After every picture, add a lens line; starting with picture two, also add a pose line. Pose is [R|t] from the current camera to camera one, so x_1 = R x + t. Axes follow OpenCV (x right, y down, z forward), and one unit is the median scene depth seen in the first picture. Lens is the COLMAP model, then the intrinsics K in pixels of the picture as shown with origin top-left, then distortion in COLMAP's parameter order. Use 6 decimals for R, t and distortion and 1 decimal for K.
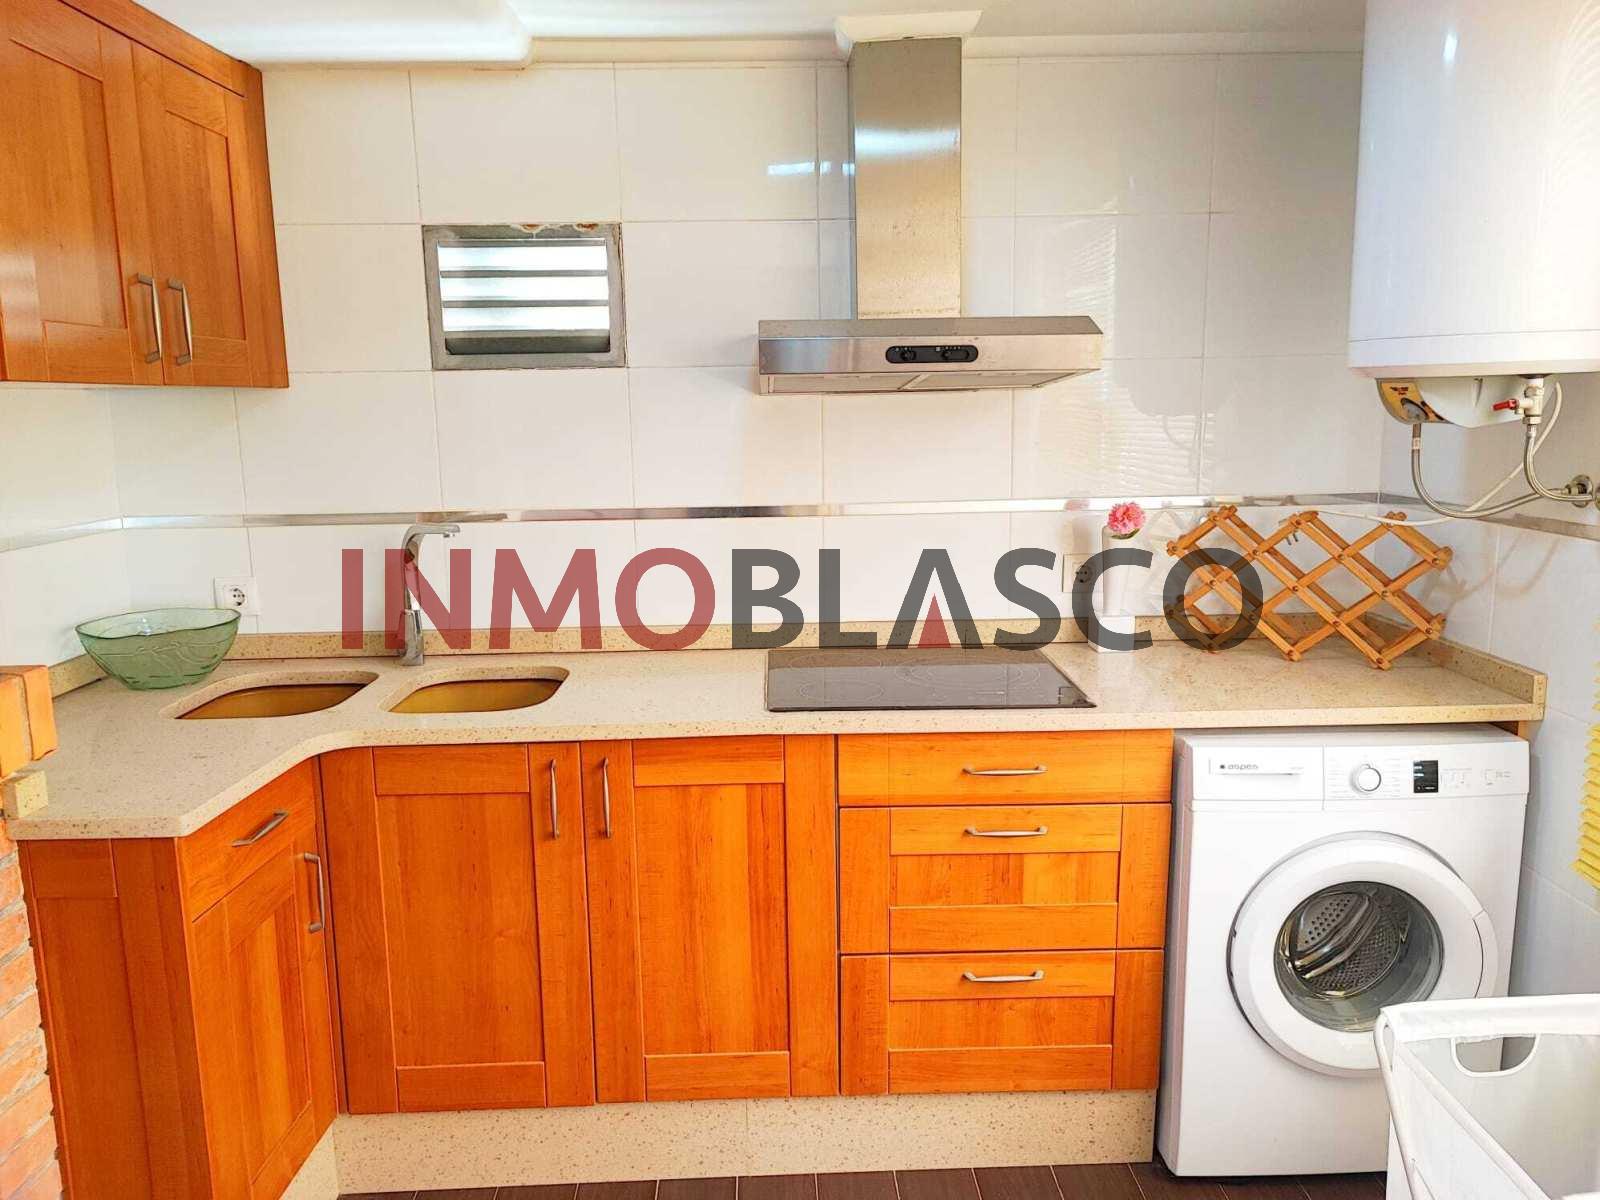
lens RADIAL K [[1180.6, 0, 802.4], [0, 1180.6, 621.4], [0, 0, 1]] dist [0.019875, 0.002991]
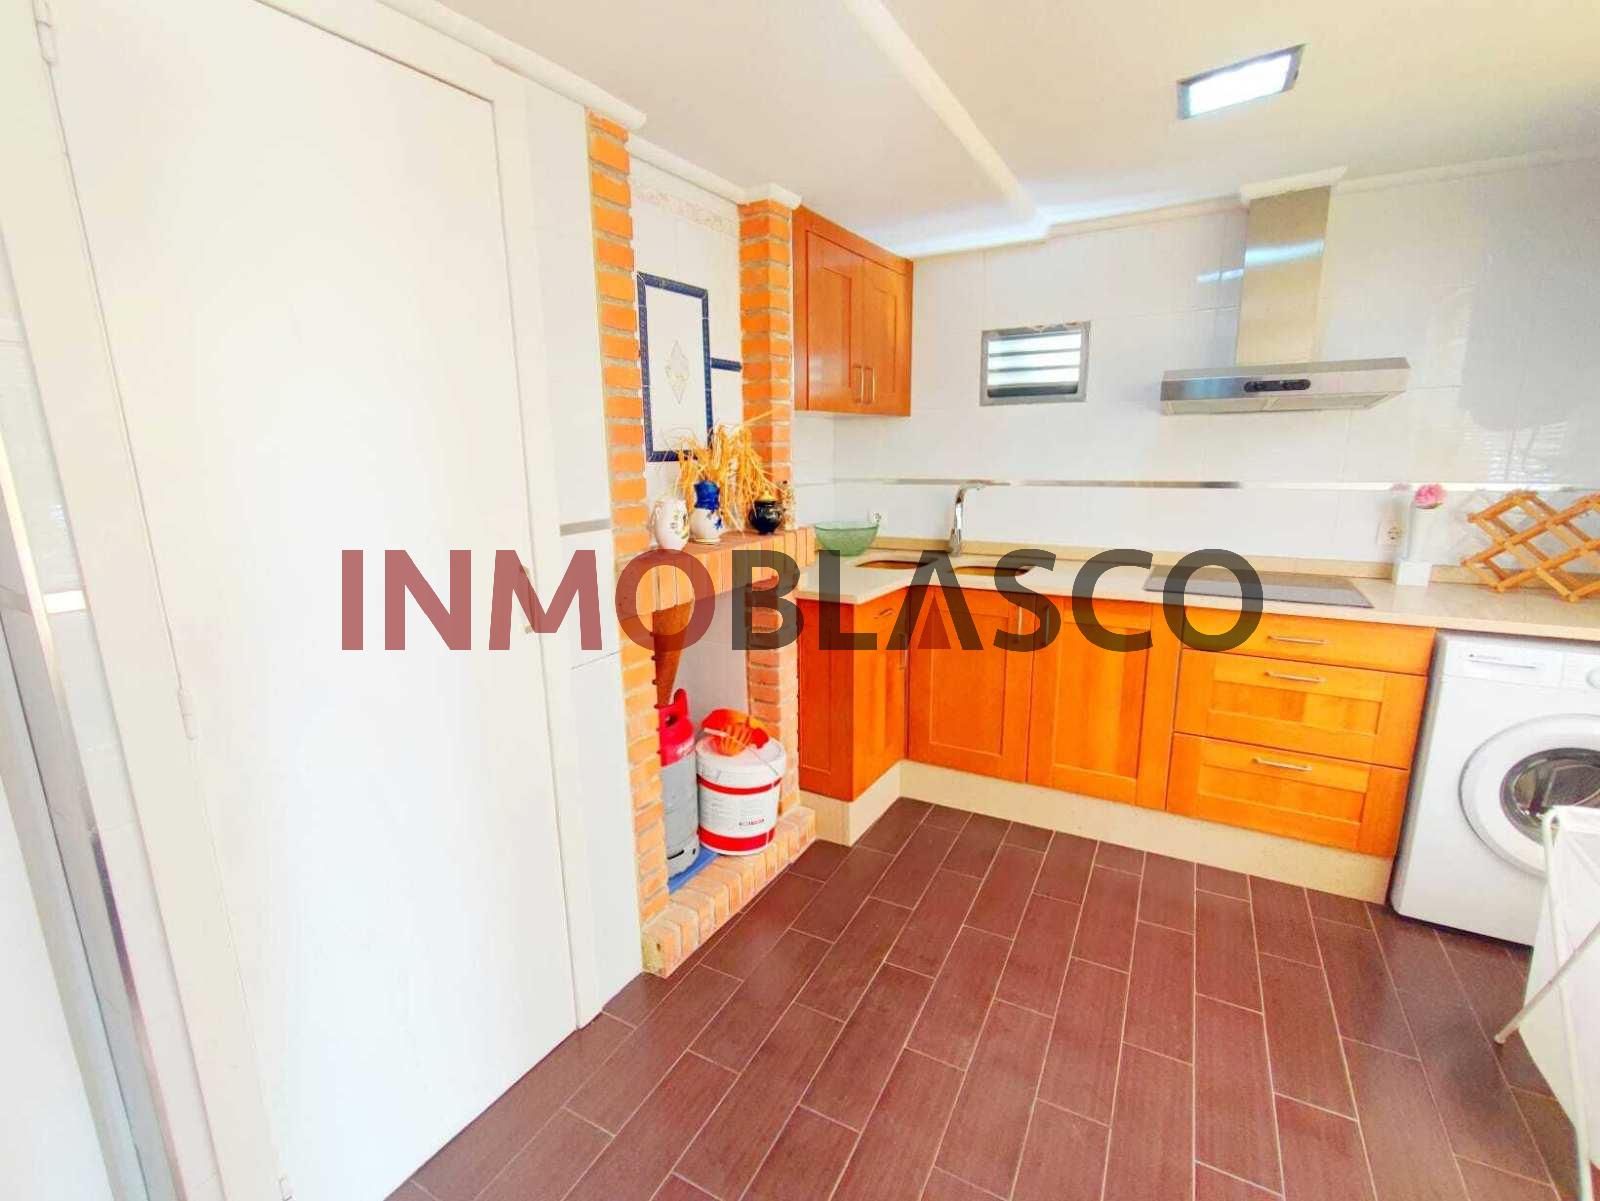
lens RADIAL K [[714.4, 0, 800.0], [0, 714.4, 600.5], [0, 0, 1]] dist [-0.000753, -0.000539]
pose [[0.865772, 0.106746, -0.488922, 0.047024], [-0.083074, 0.994087, 0.069932, 0.055325], [0.493495, -0.019929, 0.869520, -0.198888]]
